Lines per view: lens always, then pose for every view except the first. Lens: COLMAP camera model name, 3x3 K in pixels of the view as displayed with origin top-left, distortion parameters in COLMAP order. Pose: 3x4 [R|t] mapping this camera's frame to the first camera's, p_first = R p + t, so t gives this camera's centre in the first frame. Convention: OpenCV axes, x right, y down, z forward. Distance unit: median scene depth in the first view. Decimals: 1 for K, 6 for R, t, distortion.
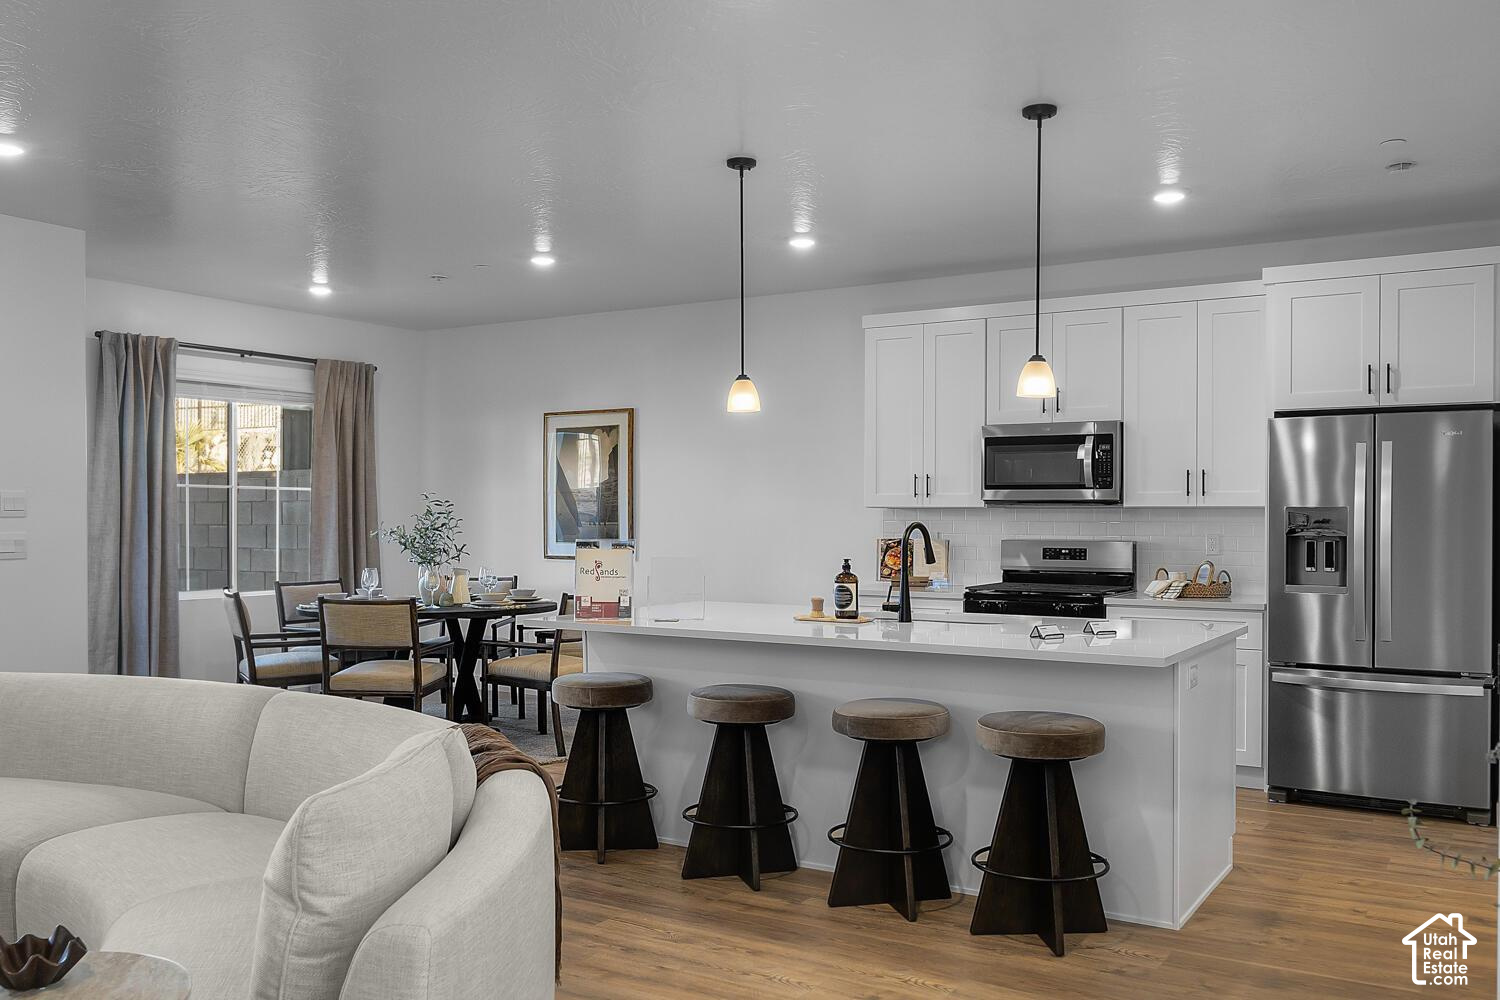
lens RADIAL K [[1293.1, 0, 737.6], [0, 1293.1, 510.9], [0, 0, 1]] dist [-0.004713, 0.011184]
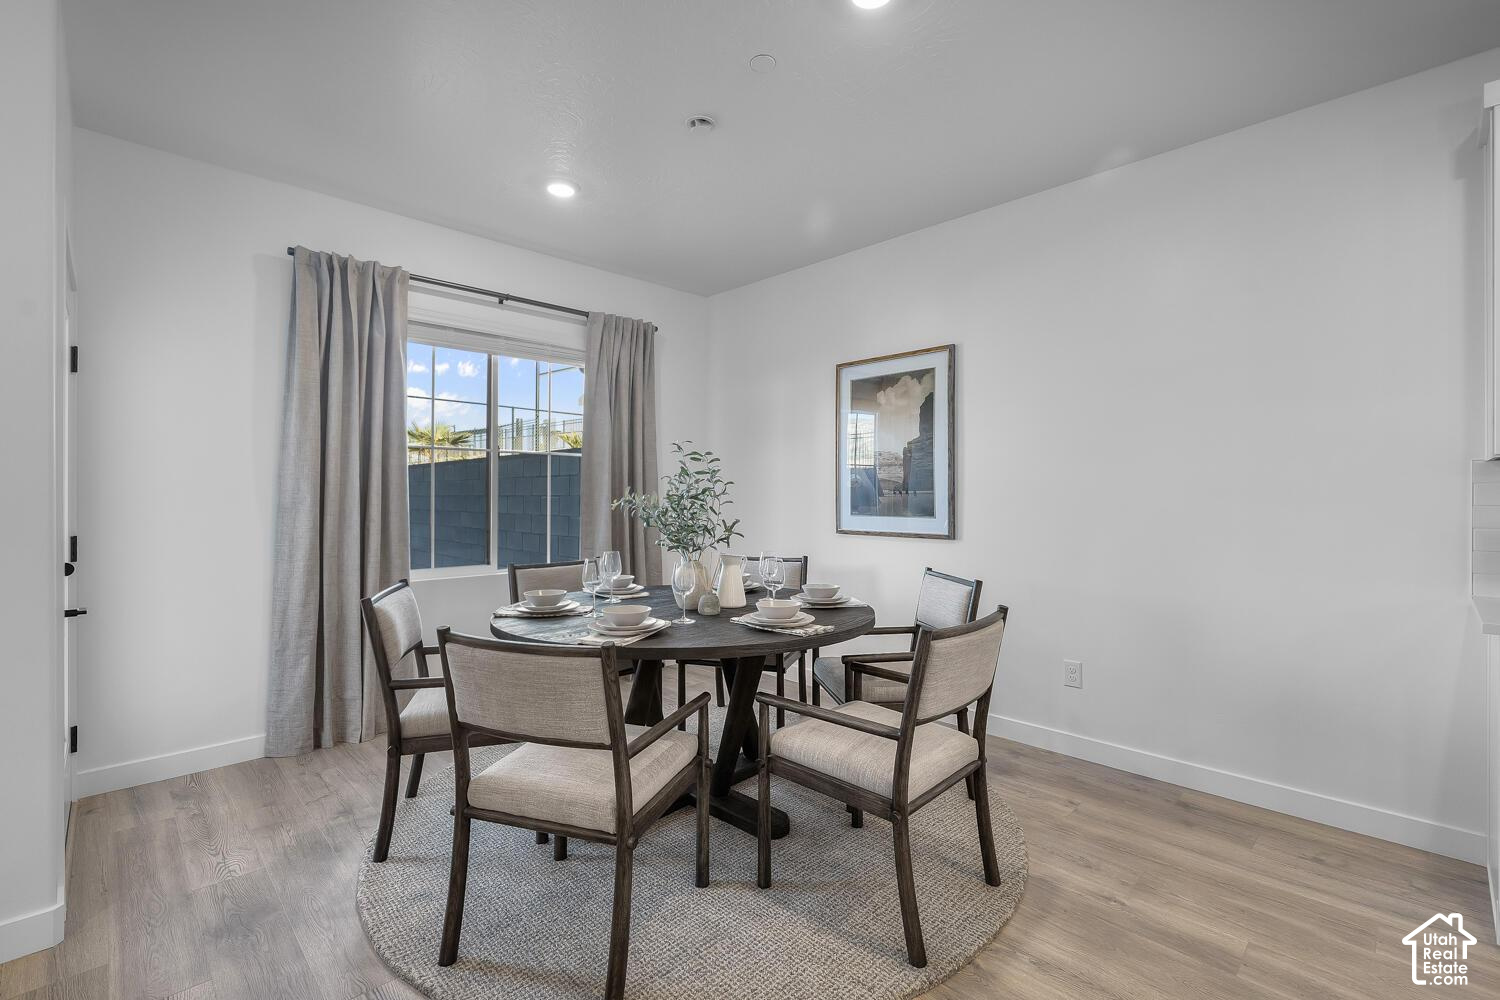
lens RADIAL K [[663.0, 0, 754.5], [0, 663.0, 498.6], [0, 0, 1]] dist [-0.016513, 0.002706]
pose [[0.975638, 0.002274, -0.219373, -0.121580], [-0.000331, 0.999960, 0.008892, 0.011162], [0.219384, -0.008603, 0.975601, 0.638151]]
